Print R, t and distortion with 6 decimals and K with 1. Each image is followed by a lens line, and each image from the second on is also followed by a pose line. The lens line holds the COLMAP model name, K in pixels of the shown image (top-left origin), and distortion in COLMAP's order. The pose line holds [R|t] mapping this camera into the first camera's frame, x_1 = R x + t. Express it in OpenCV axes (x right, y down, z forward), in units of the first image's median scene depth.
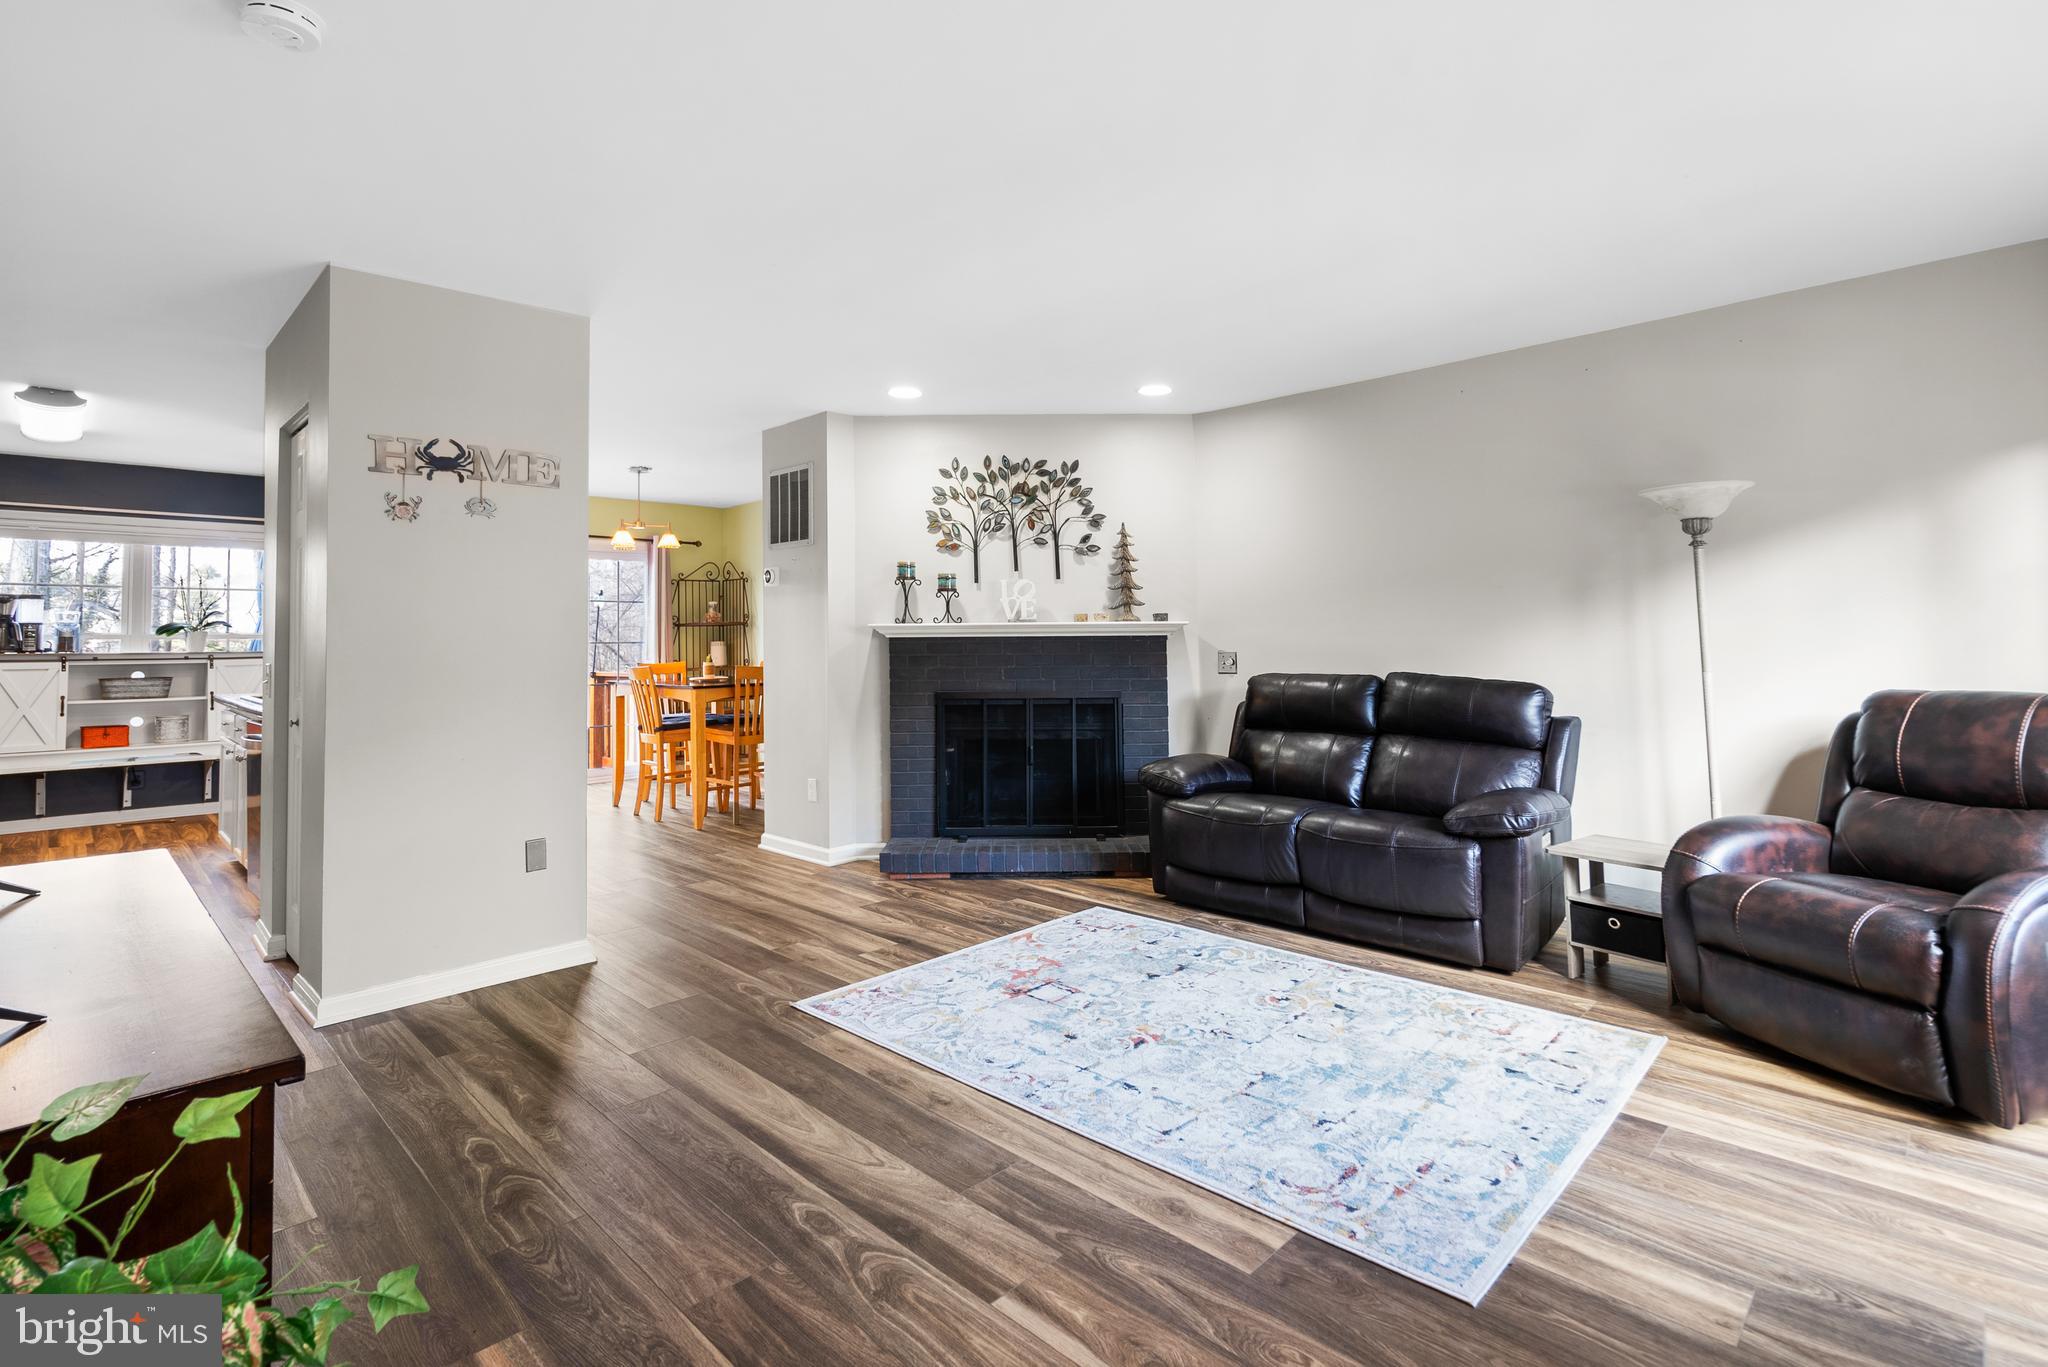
lens RADIAL K [[975.7, 0, 1019.7], [0, 975.7, 606.2], [0, 0, 1]] dist [-0.006341, 0.004957]
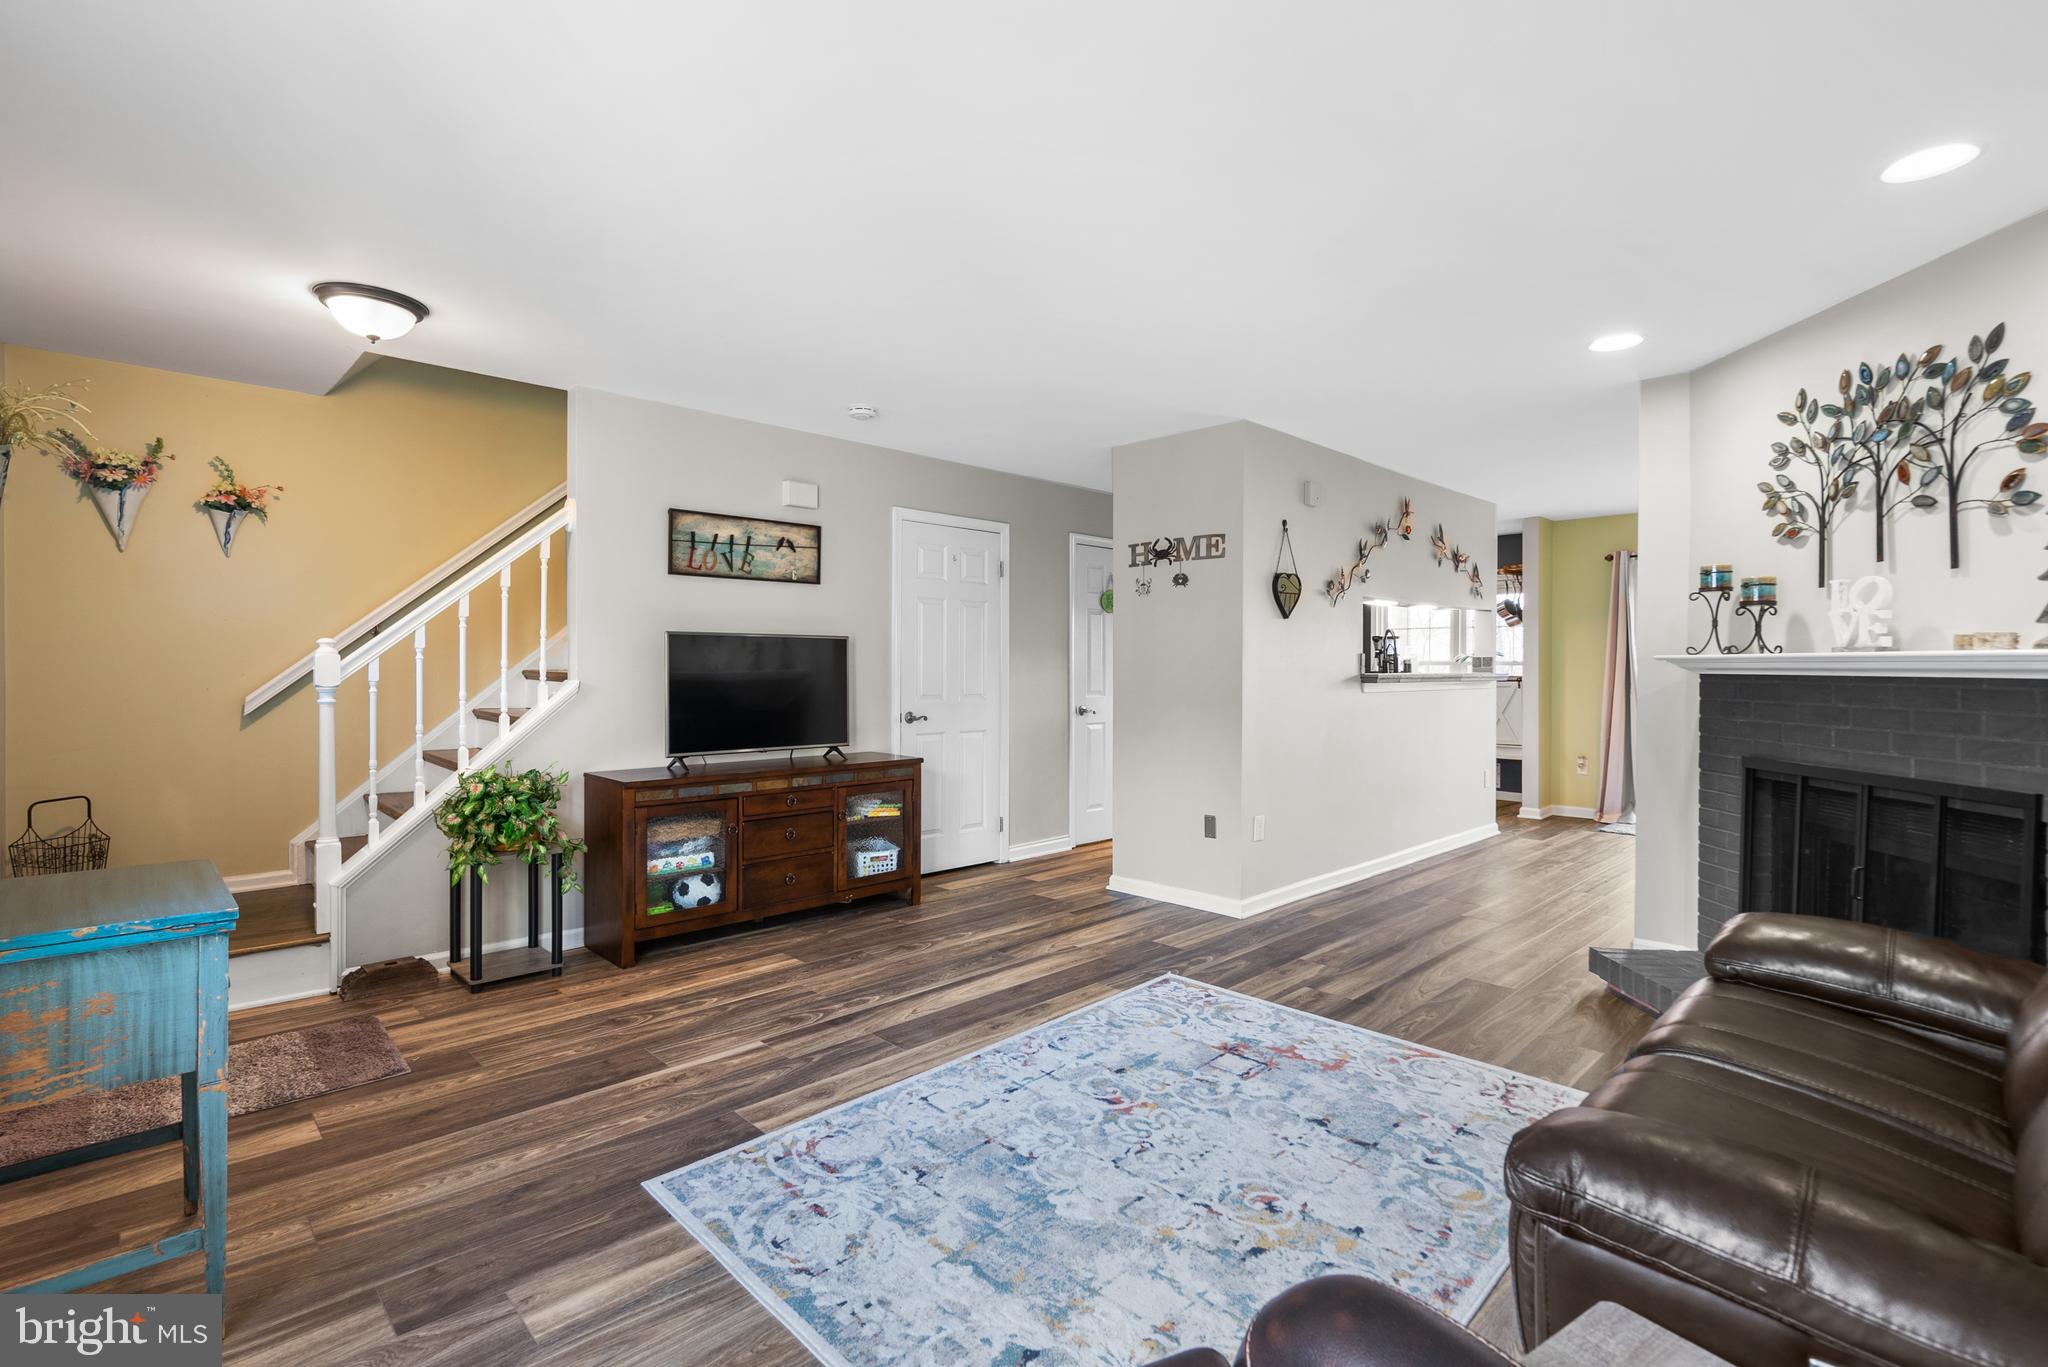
lens RADIAL K [[938.3, 0, 1022.3], [0, 938.3, 694.6], [0, 0, 1]] dist [-0.002569, 0.000200]
pose [[-0.019535, 0.040482, -0.998989, 0.884725], [0.031574, 0.998707, 0.039853, 0.006466], [0.999311, -0.030763, -0.020788, 0.810120]]
